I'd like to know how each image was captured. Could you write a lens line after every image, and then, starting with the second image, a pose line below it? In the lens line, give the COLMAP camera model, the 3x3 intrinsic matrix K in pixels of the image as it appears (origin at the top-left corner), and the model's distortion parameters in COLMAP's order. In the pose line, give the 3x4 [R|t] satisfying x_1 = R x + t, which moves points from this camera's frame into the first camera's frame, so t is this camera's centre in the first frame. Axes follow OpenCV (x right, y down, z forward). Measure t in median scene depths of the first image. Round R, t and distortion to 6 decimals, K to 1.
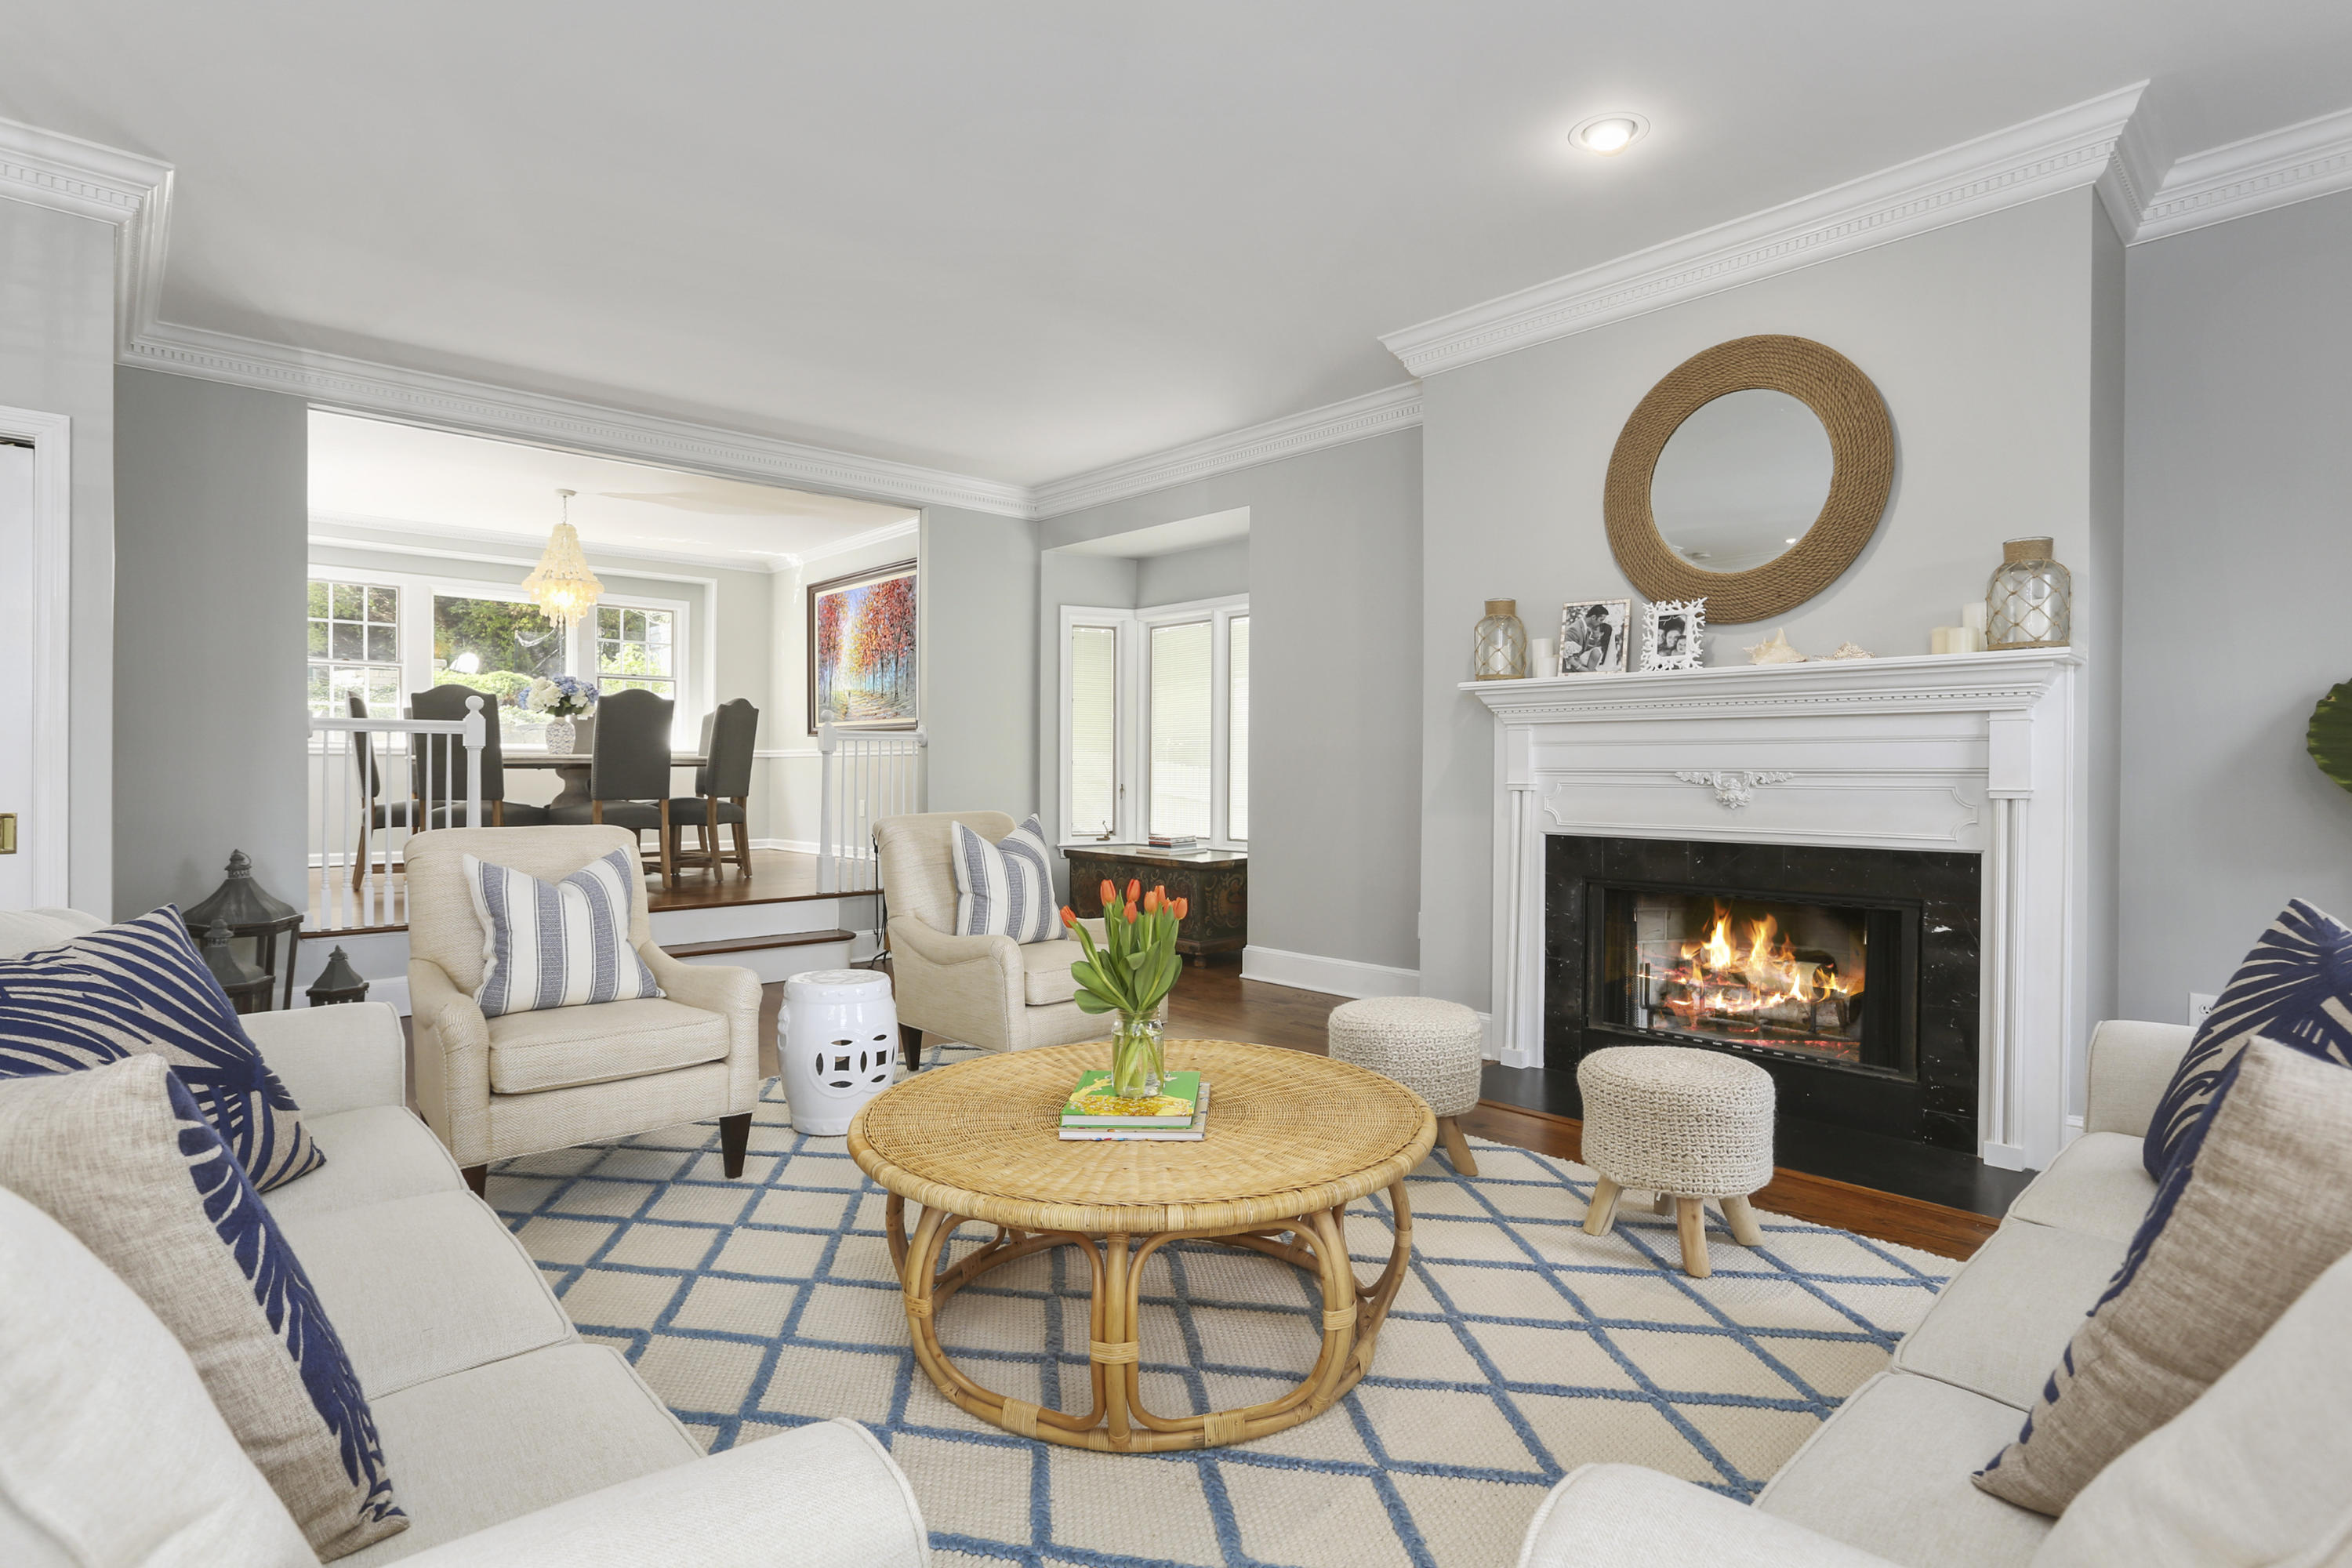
lens RADIAL K [[1148.1, 0, 1184.0], [0, 1148.1, 766.7], [0, 0, 1]] dist [-0.003878, -0.000163]
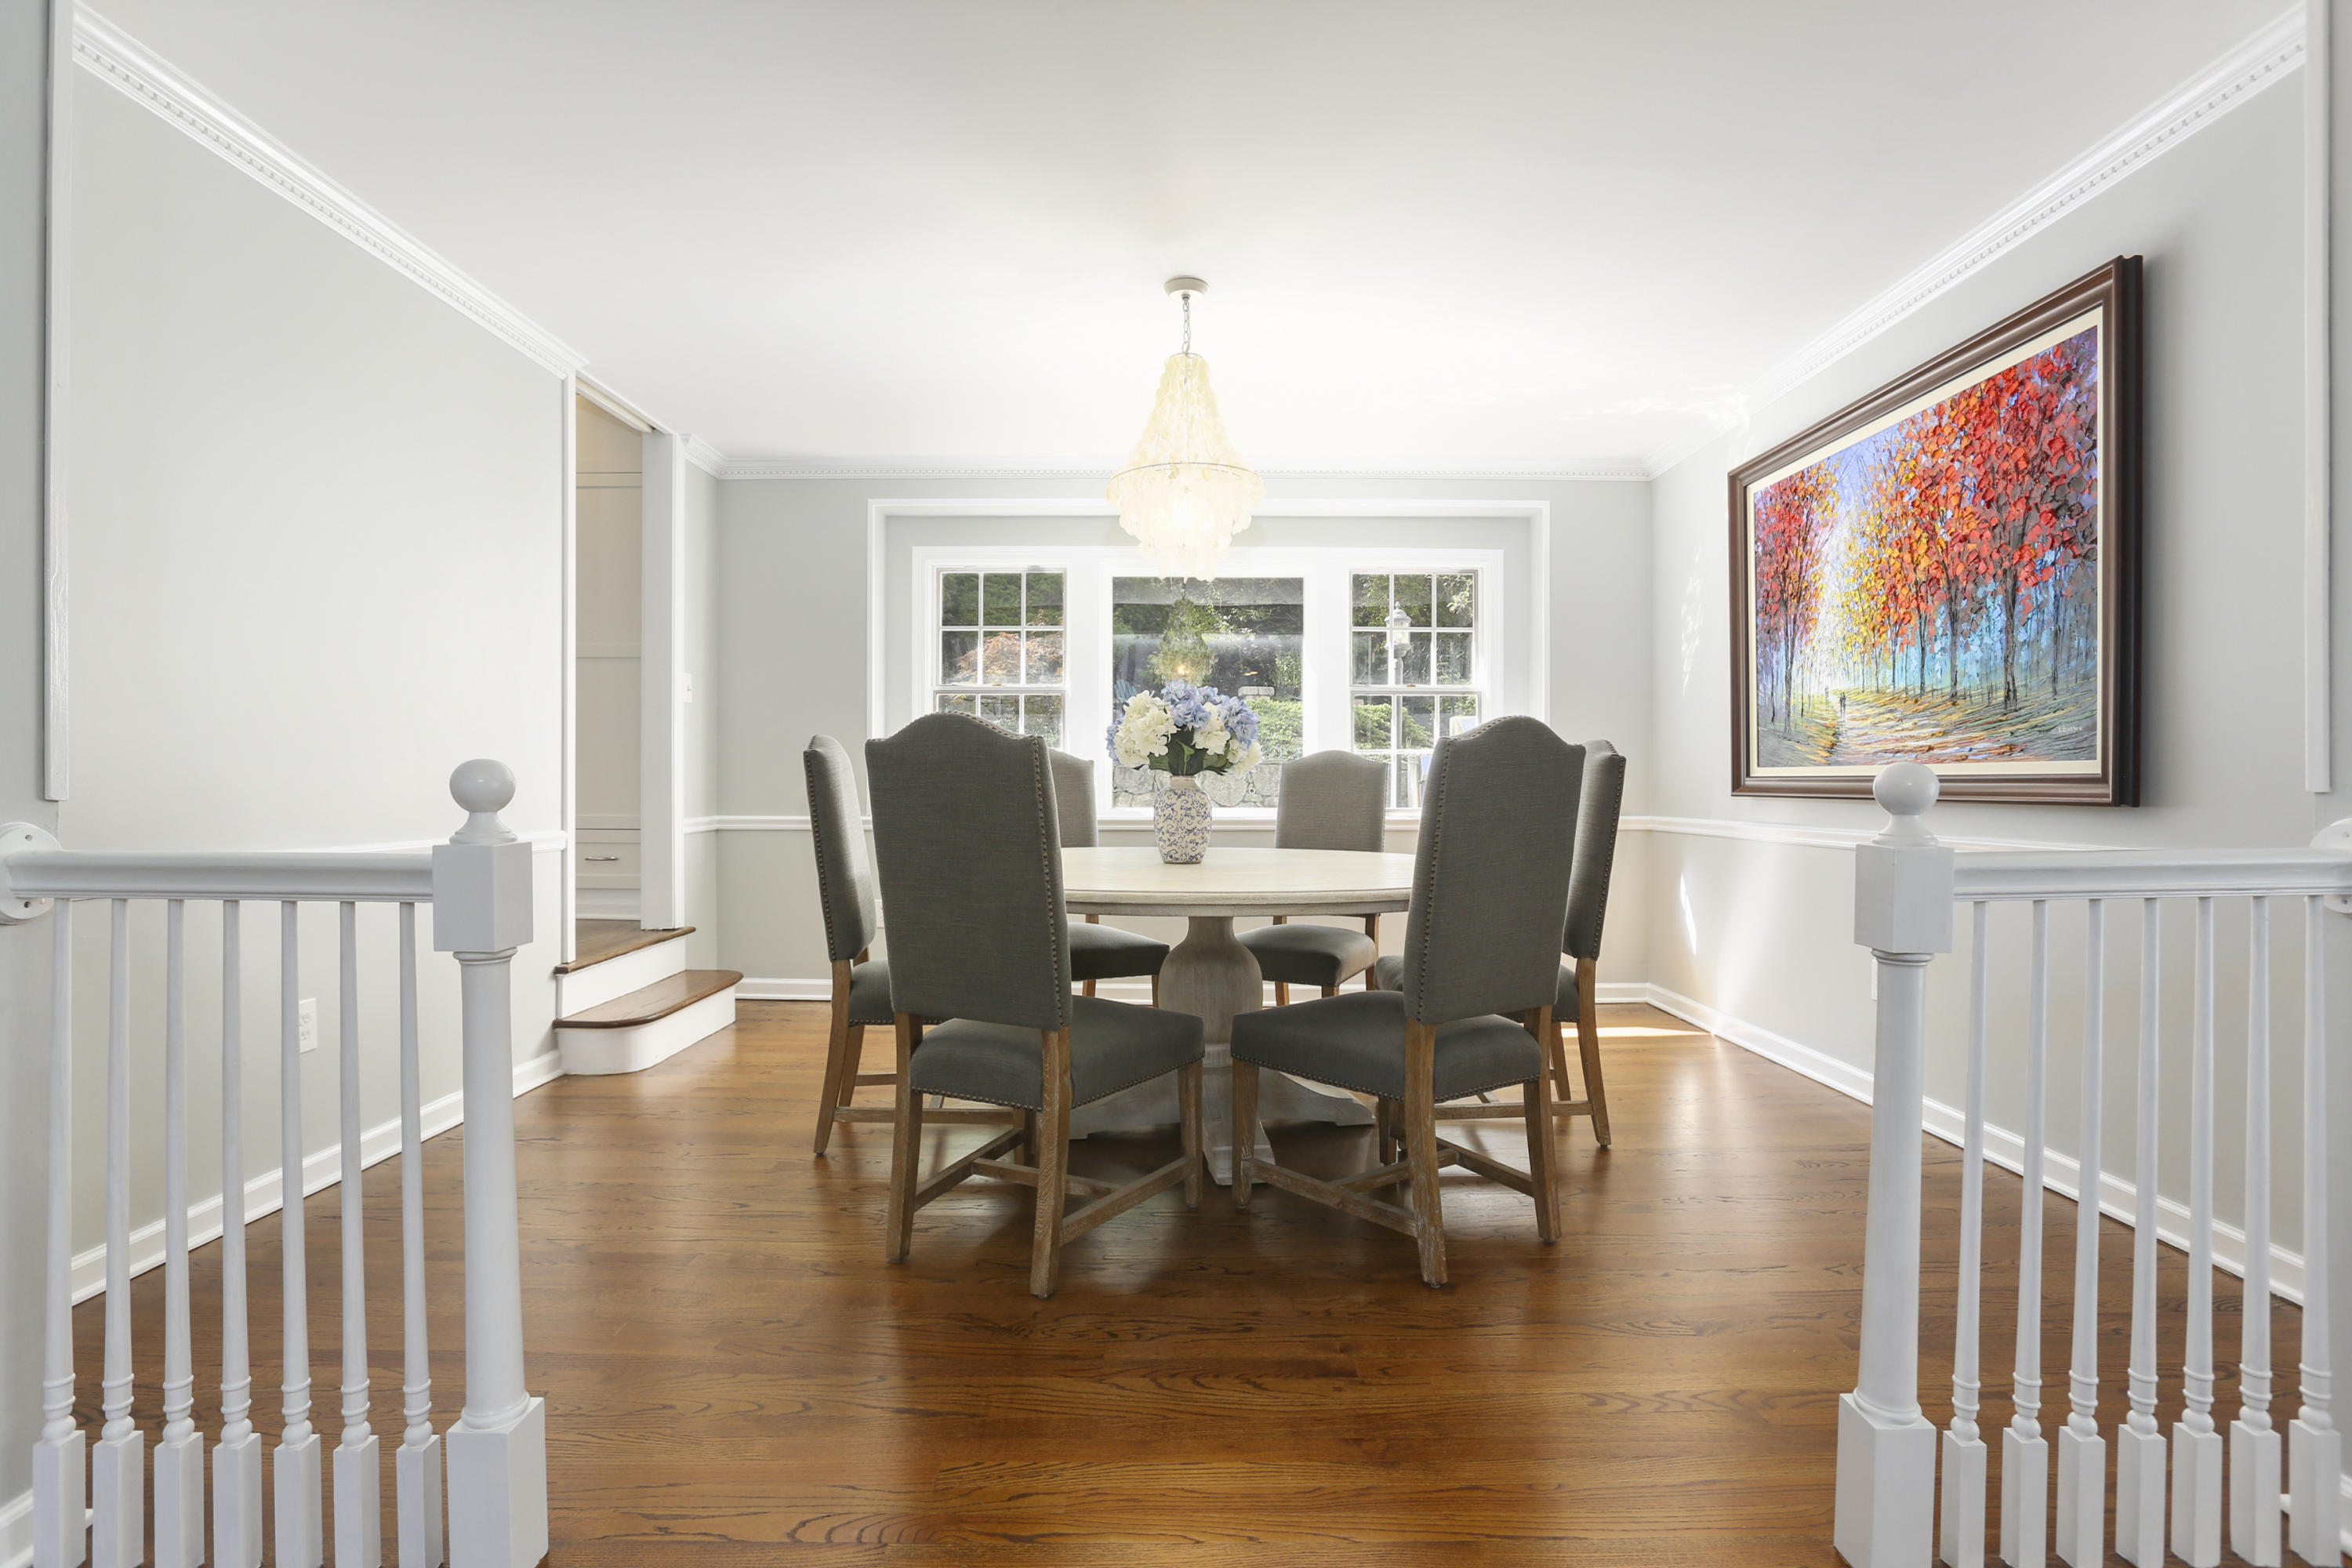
lens RADIAL K [[1100.0, 0, 1181.2], [0, 1100.0, 786.7], [0, 0, 1]] dist [-0.000987, -0.000056]
pose [[0.728117, 0.002706, -0.685448, -0.198000], [-0.001188, 0.999996, 0.002686, -0.033802], [0.685452, -0.001142, 0.728117, 0.561480]]
